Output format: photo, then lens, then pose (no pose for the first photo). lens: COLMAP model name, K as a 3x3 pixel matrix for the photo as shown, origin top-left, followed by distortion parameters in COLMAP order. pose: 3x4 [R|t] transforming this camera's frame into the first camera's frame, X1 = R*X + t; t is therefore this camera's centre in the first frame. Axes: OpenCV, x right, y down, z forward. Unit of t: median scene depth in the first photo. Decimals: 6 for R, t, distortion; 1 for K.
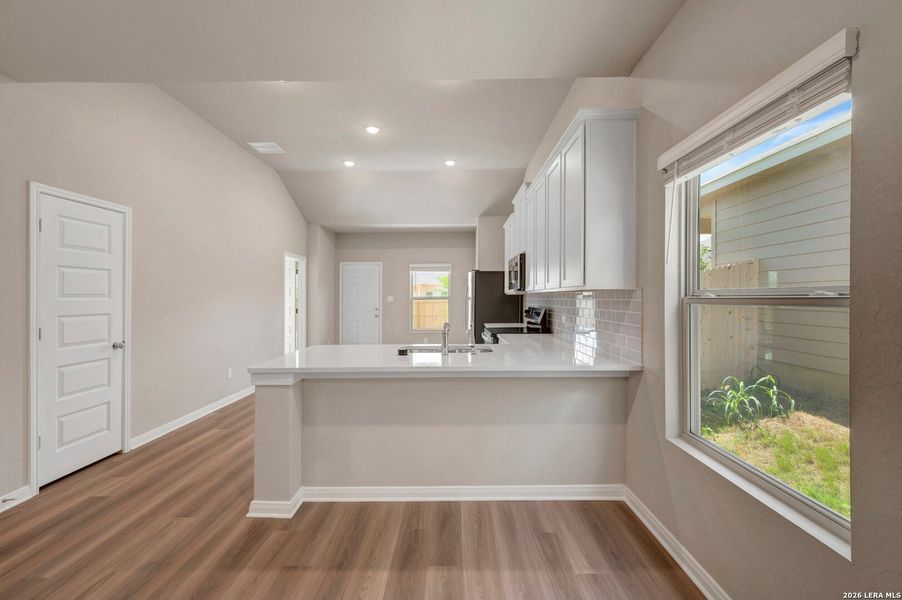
lens RADIAL K [[358.1, 0, 453.5], [0, 358.1, 296.2], [0, 0, 1]] dist [0.000046, -0.000241]
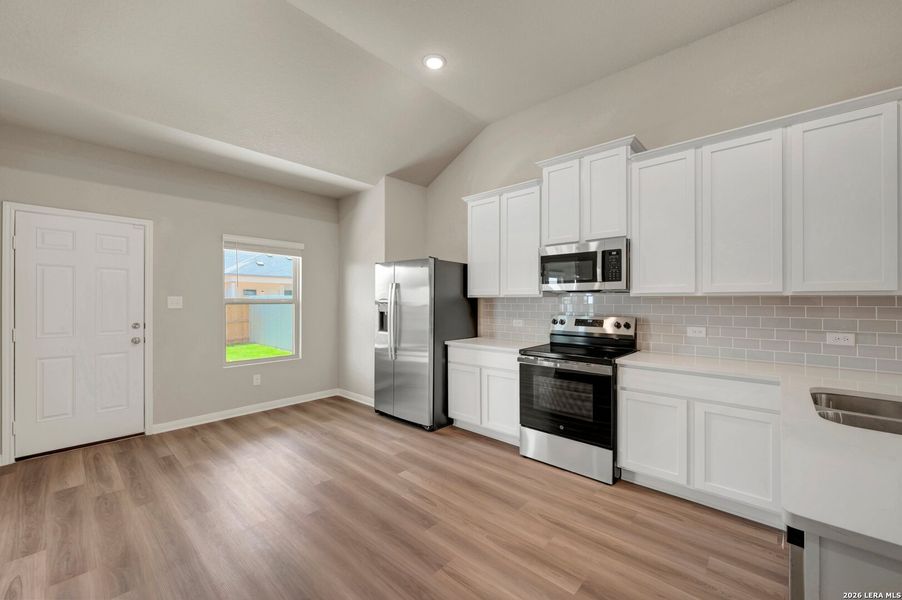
lens RADIAL K [[358.1, 0, 454.2], [0, 358.1, 305.4], [0, 0, 1]] dist [0.000046, -0.000241]
pose [[0.663397, 0.000103, 0.748268, -0.546692], [-0.010522, 0.999902, 0.009191, 0.006131], [-0.748194, -0.013971, 0.663333, 0.789998]]
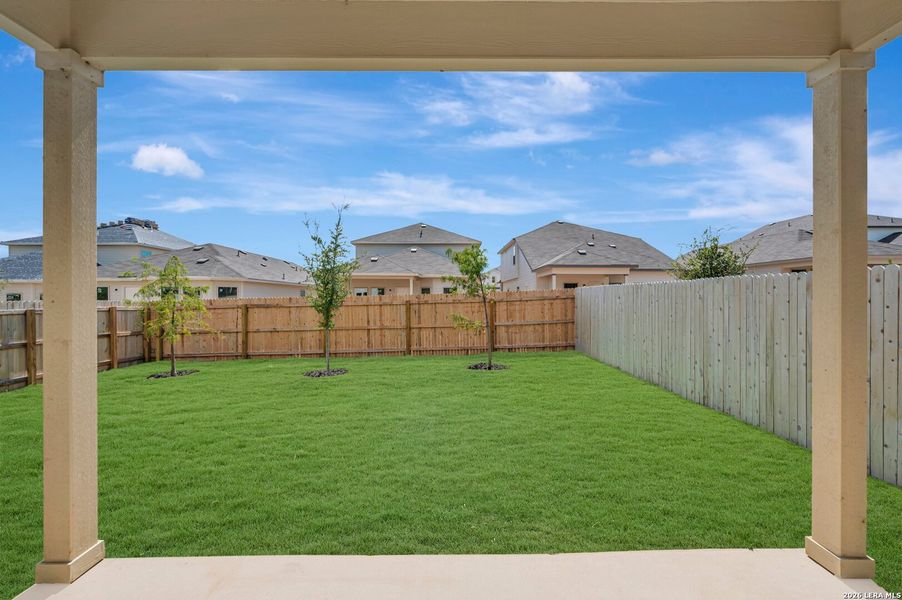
lens RADIAL K [[358.1, 0, 452.2], [0, 358.1, 297.8], [0, 0, 1]] dist [0.000046, -0.000241]
pose [[0.999883, 0.005541, 0.014261, -0.178203], [-0.005673, 0.999941, 0.009244, 0.021235], [-0.014209, -0.009324, 0.999856, 2.037731]]
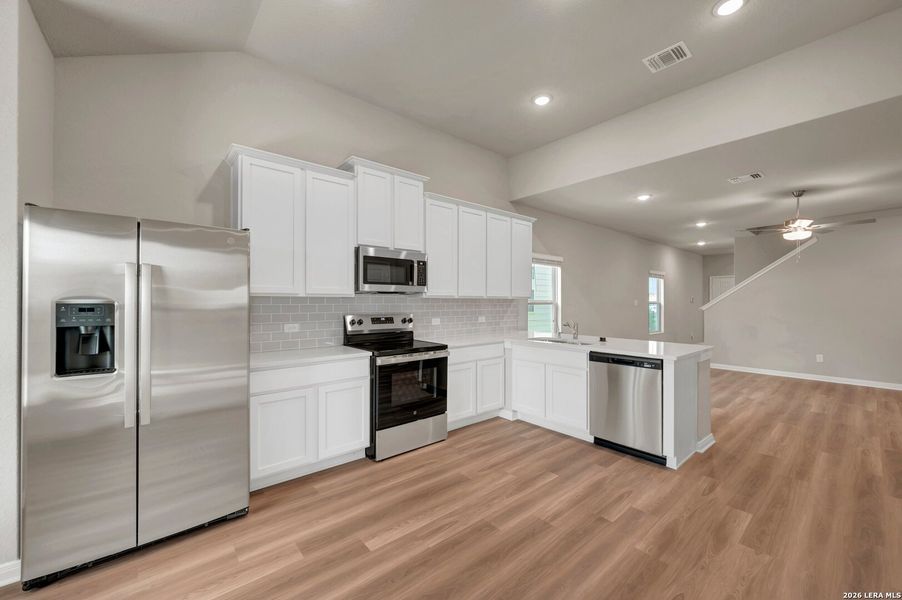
lens RADIAL K [[358.1, 0, 451.3], [0, 358.1, 300.2], [0, 0, 1]] dist [0.000046, -0.000241]
pose [[-0.656552, 0.008053, 0.754238, -0.537799], [-0.000562, 0.999938, -0.011165, 0.008087], [-0.754281, -0.007755, -0.656506, 1.545700]]
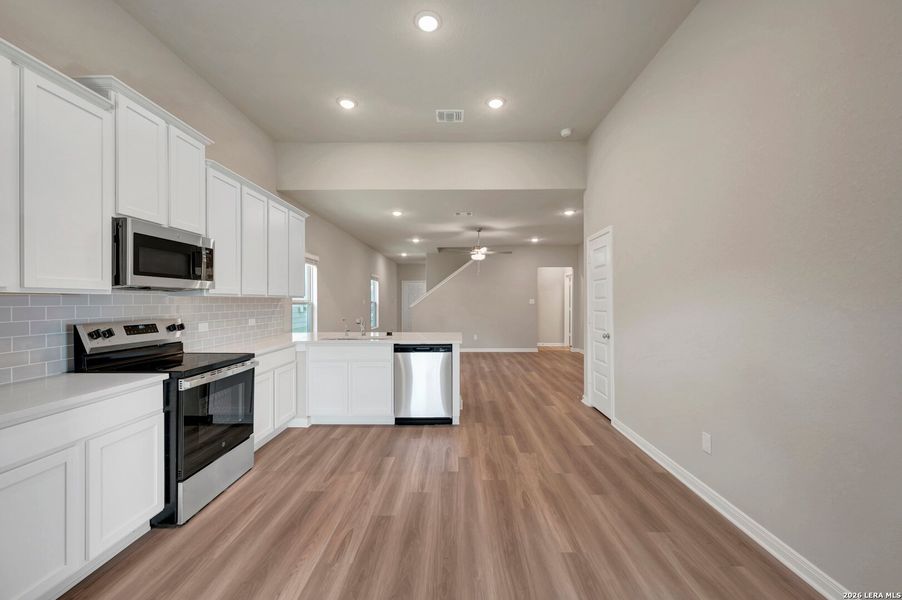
lens RADIAL K [[358.1, 0, 454.4], [0, 358.1, 300.6], [0, 0, 1]] dist [0.000046, -0.000241]
pose [[-0.999950, 0.009939, -0.001091, -0.287040], [0.009945, 0.999934, -0.005722, 0.009050], [0.001034, -0.005733, -0.999983, 1.699355]]
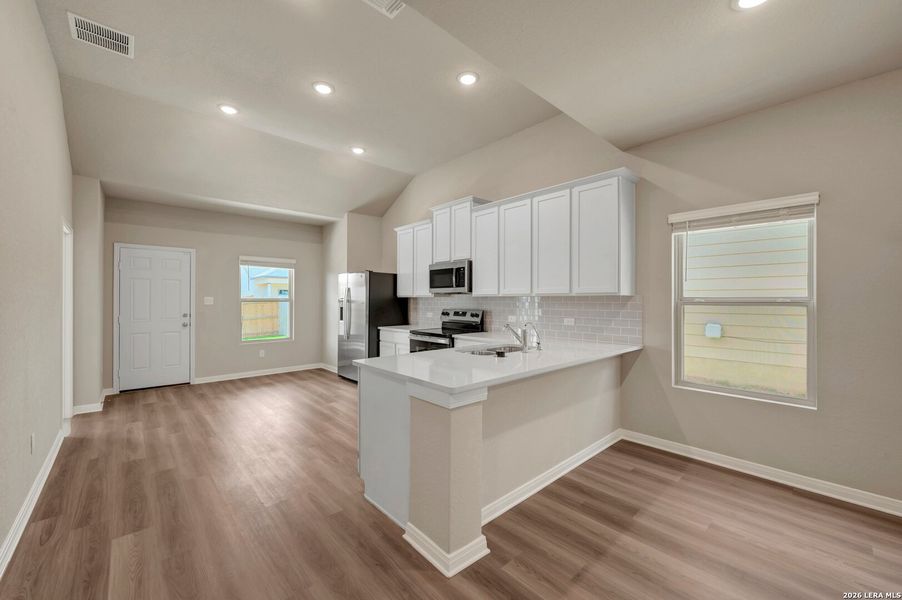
lens RADIAL K [[358.1, 0, 453.4], [0, 358.1, 302.3], [0, 0, 1]] dist [0.000046, -0.000241]
pose [[0.731939, 0.003383, 0.681362, -0.593364], [-0.009605, 0.999940, 0.005353, 0.003802], [-0.681302, -0.010462, 0.731927, 0.227297]]
